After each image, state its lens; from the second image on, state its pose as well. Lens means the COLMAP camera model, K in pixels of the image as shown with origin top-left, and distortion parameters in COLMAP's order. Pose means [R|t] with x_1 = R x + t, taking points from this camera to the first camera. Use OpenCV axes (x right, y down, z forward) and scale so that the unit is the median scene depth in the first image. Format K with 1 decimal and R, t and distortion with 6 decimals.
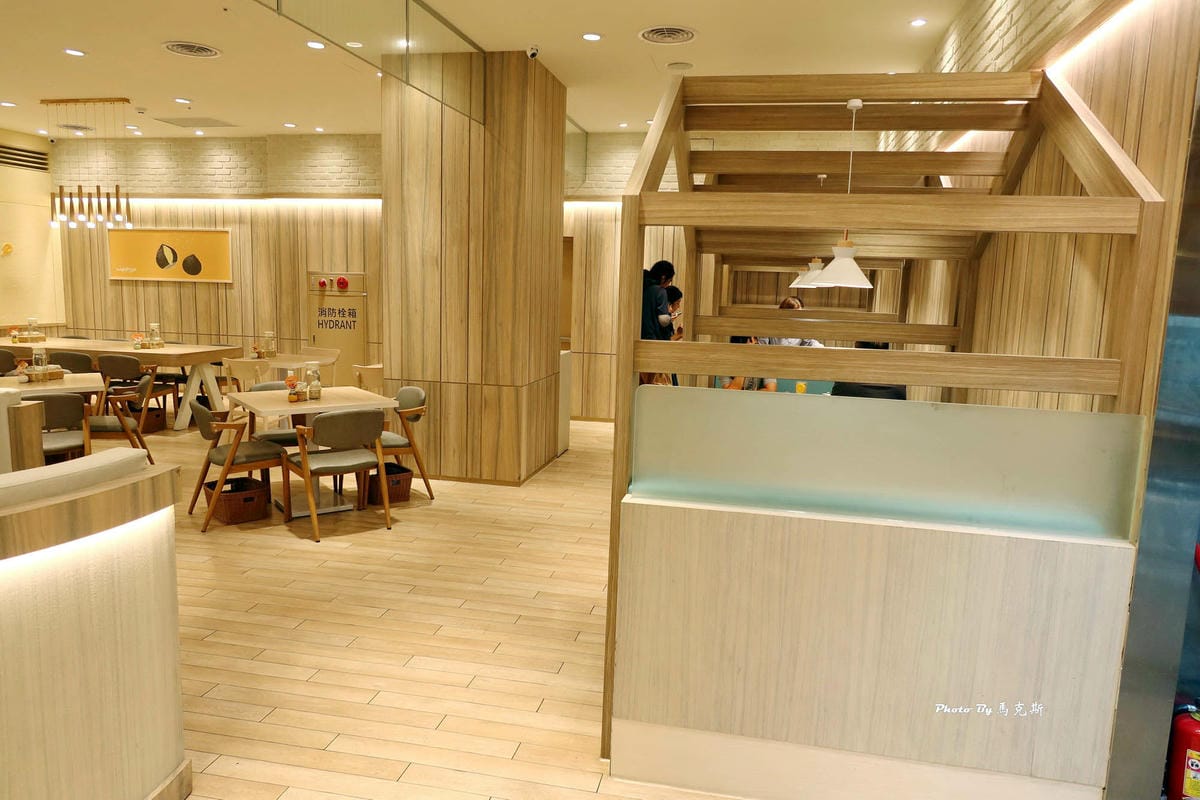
lens RADIAL K [[818.8, 0, 599.8], [0, 818.8, 392.7], [0, 0, 1]] dist [-0.002553, -0.003801]
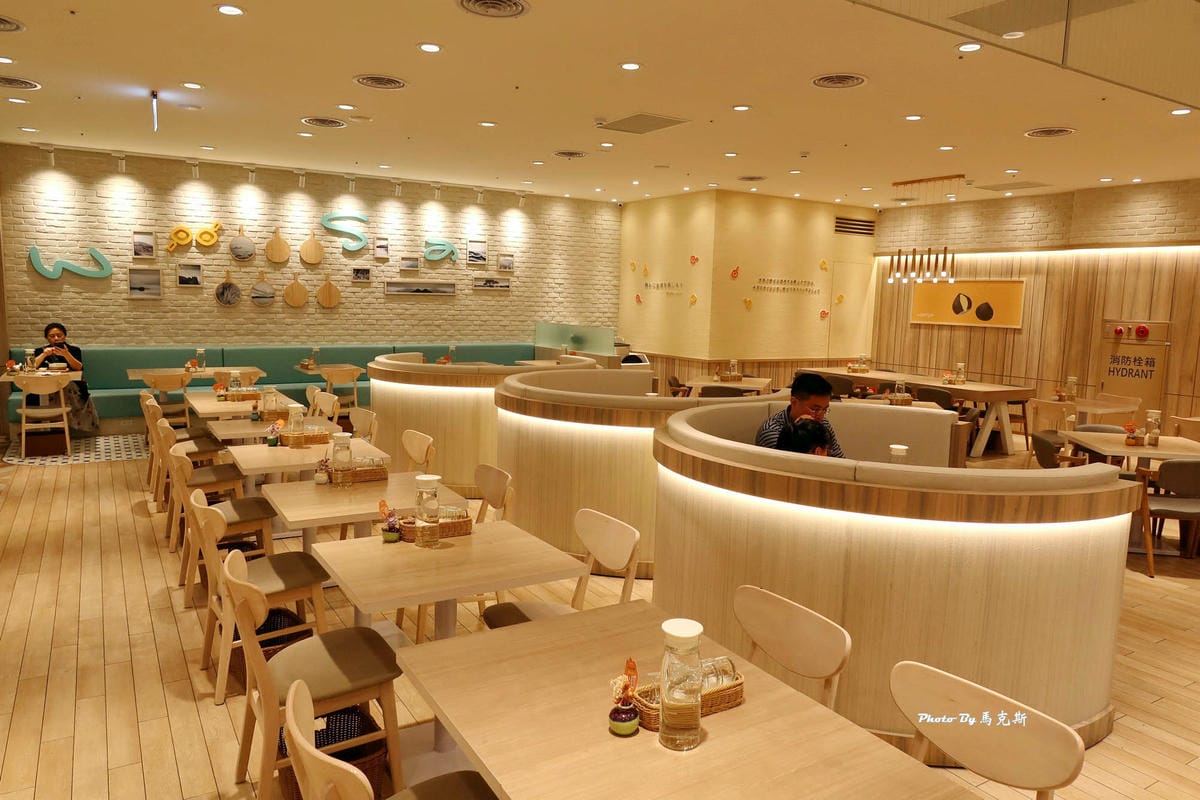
lens RADIAL K [[818.8, 0, 599.8], [0, 818.8, 392.7], [0, 0, 1]] dist [-0.002553, -0.003801]
pose [[0.681404, 0.078197, -0.727719, -0.037590], [-0.111107, 0.993805, 0.002753, 0.009094], [0.723425, 0.078979, 0.685870, -0.140891]]
